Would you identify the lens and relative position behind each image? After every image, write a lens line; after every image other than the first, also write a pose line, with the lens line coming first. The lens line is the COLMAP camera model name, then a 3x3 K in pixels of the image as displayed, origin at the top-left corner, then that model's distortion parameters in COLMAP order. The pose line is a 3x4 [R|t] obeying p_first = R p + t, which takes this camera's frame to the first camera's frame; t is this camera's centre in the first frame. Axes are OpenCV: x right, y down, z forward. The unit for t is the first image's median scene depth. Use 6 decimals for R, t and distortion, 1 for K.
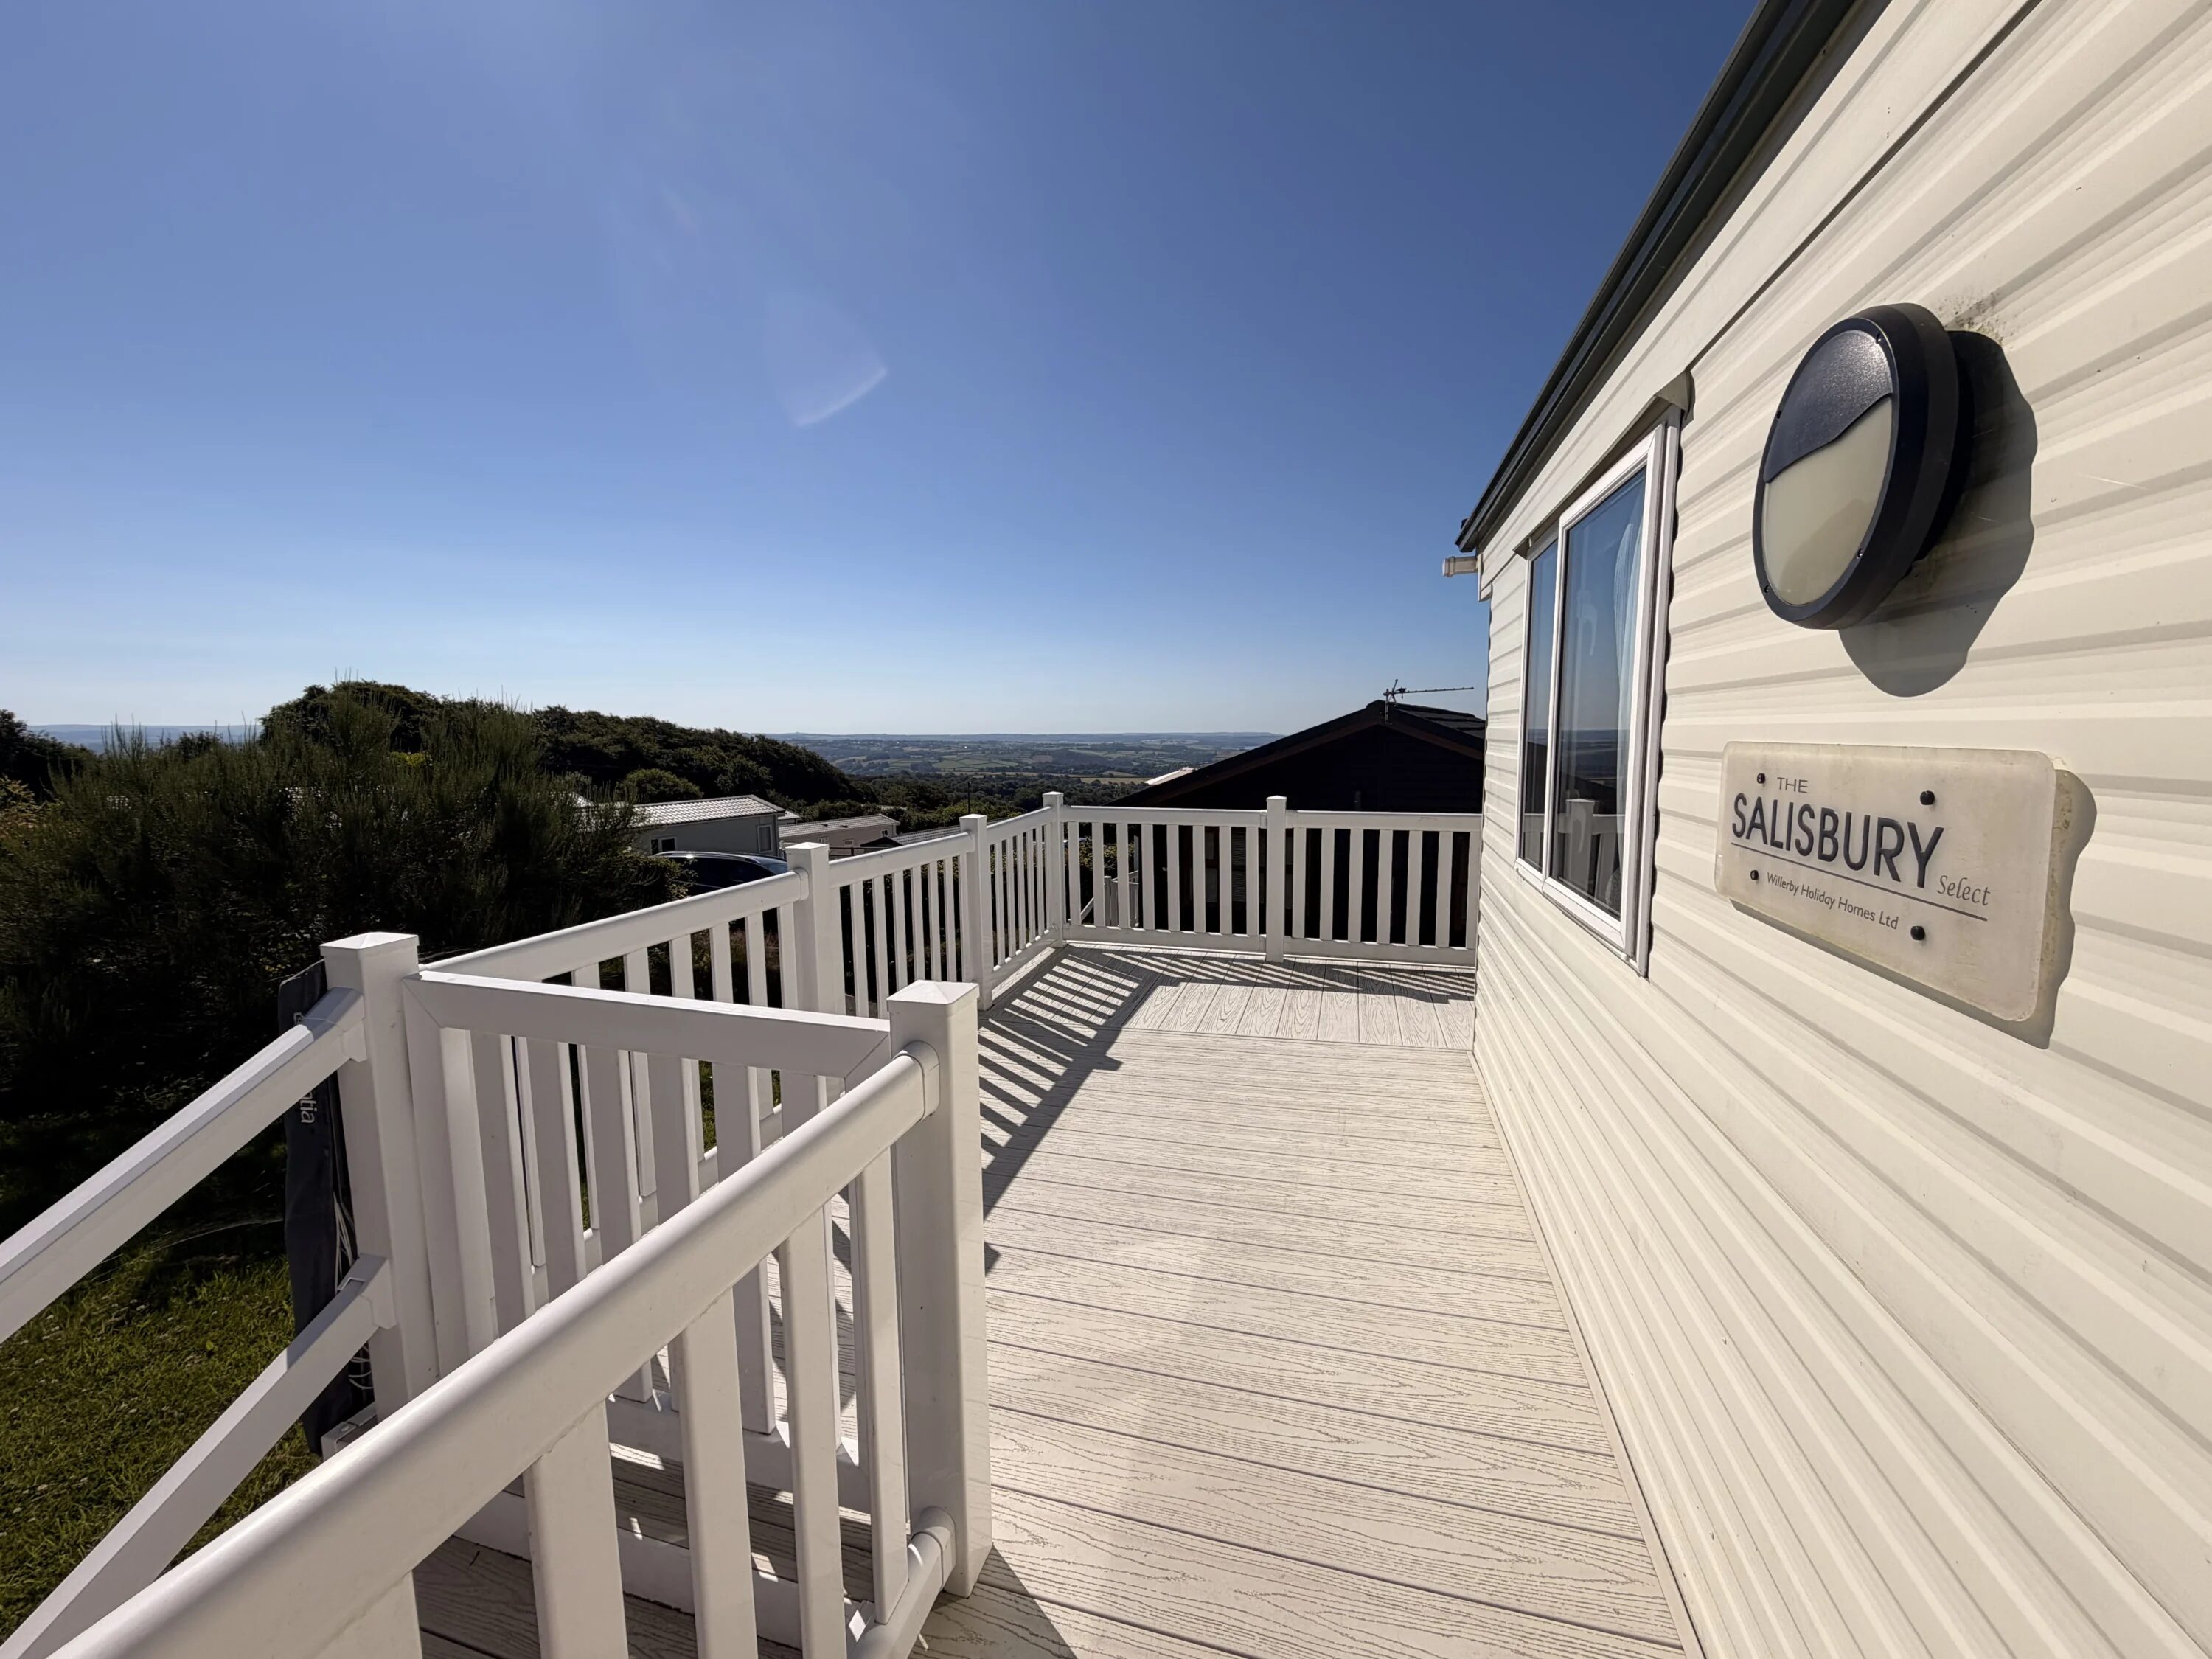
lens RADIAL K [[889.2, 0, 1106.0], [0, 889.2, 829.5], [0, 0, 1]] dist [0.001838, -0.000493]
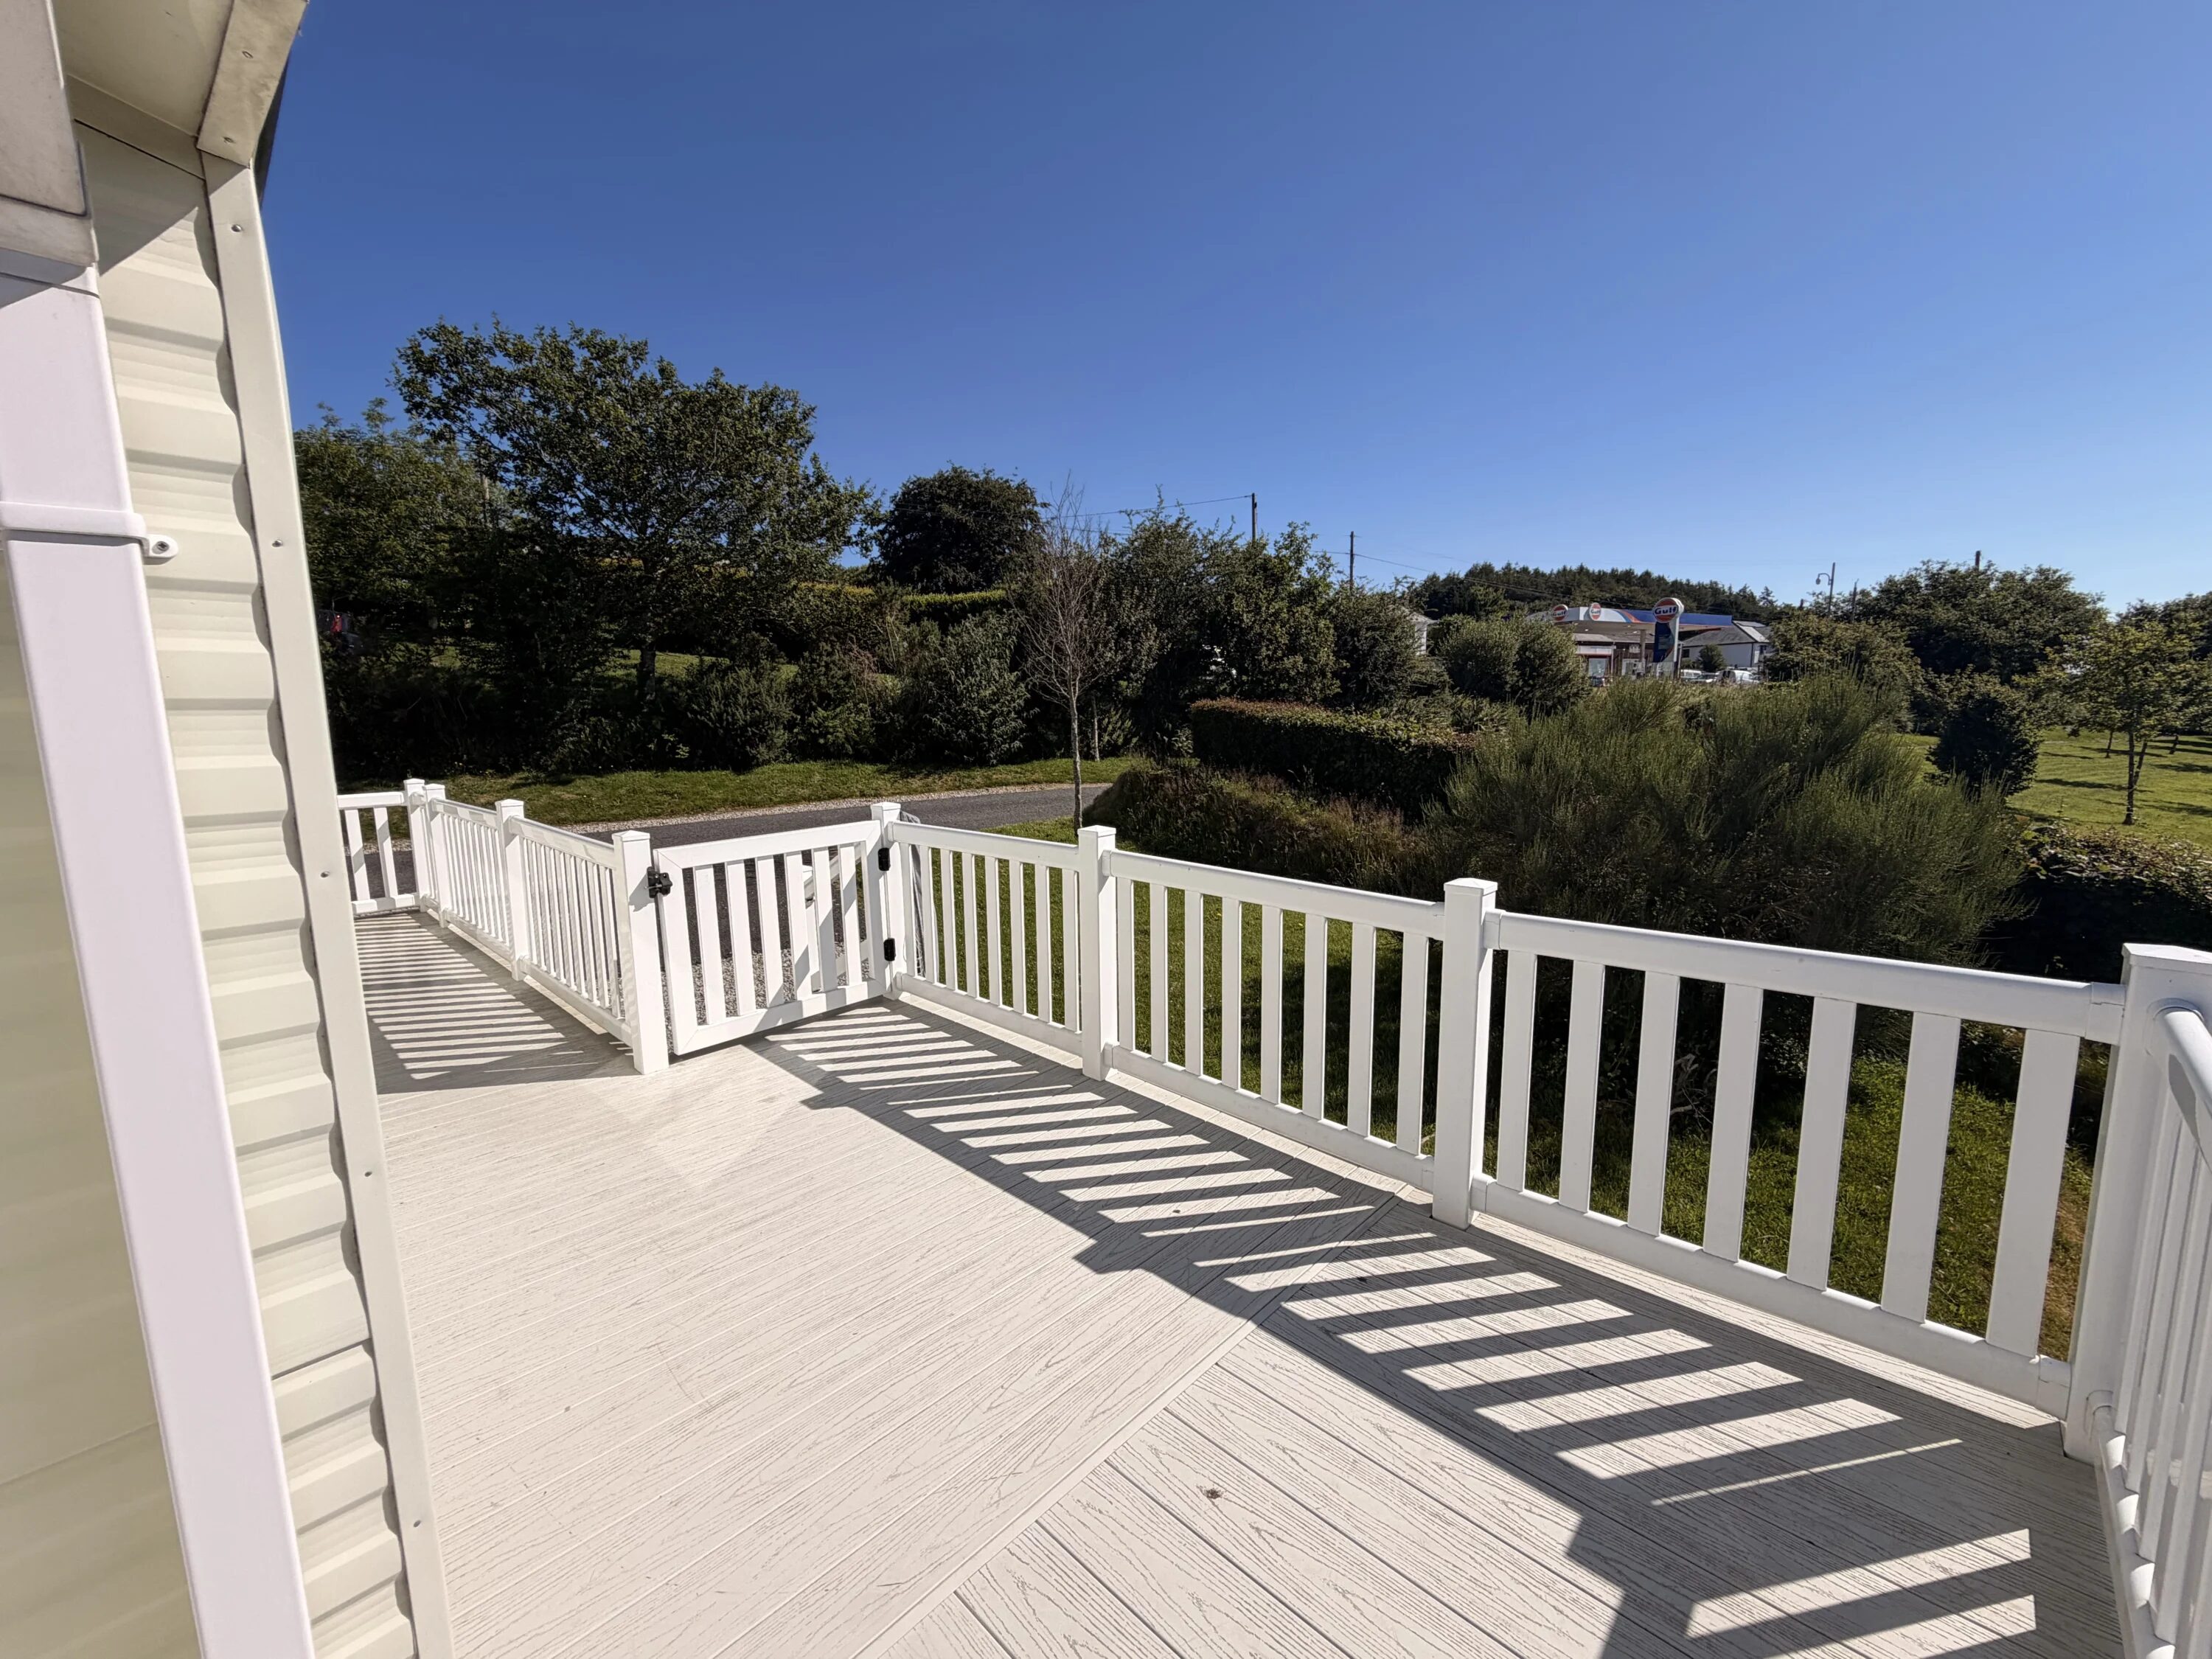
lens RADIAL K [[889.2, 0, 1106.0], [0, 889.2, 829.5], [0, 0, 1]] dist [0.001838, -0.000493]
pose [[-0.463777, 0.136274, -0.875408, 0.436327], [-0.085750, 0.976556, 0.197449, -0.138021], [0.881792, 0.166639, -0.441219, 1.034430]]
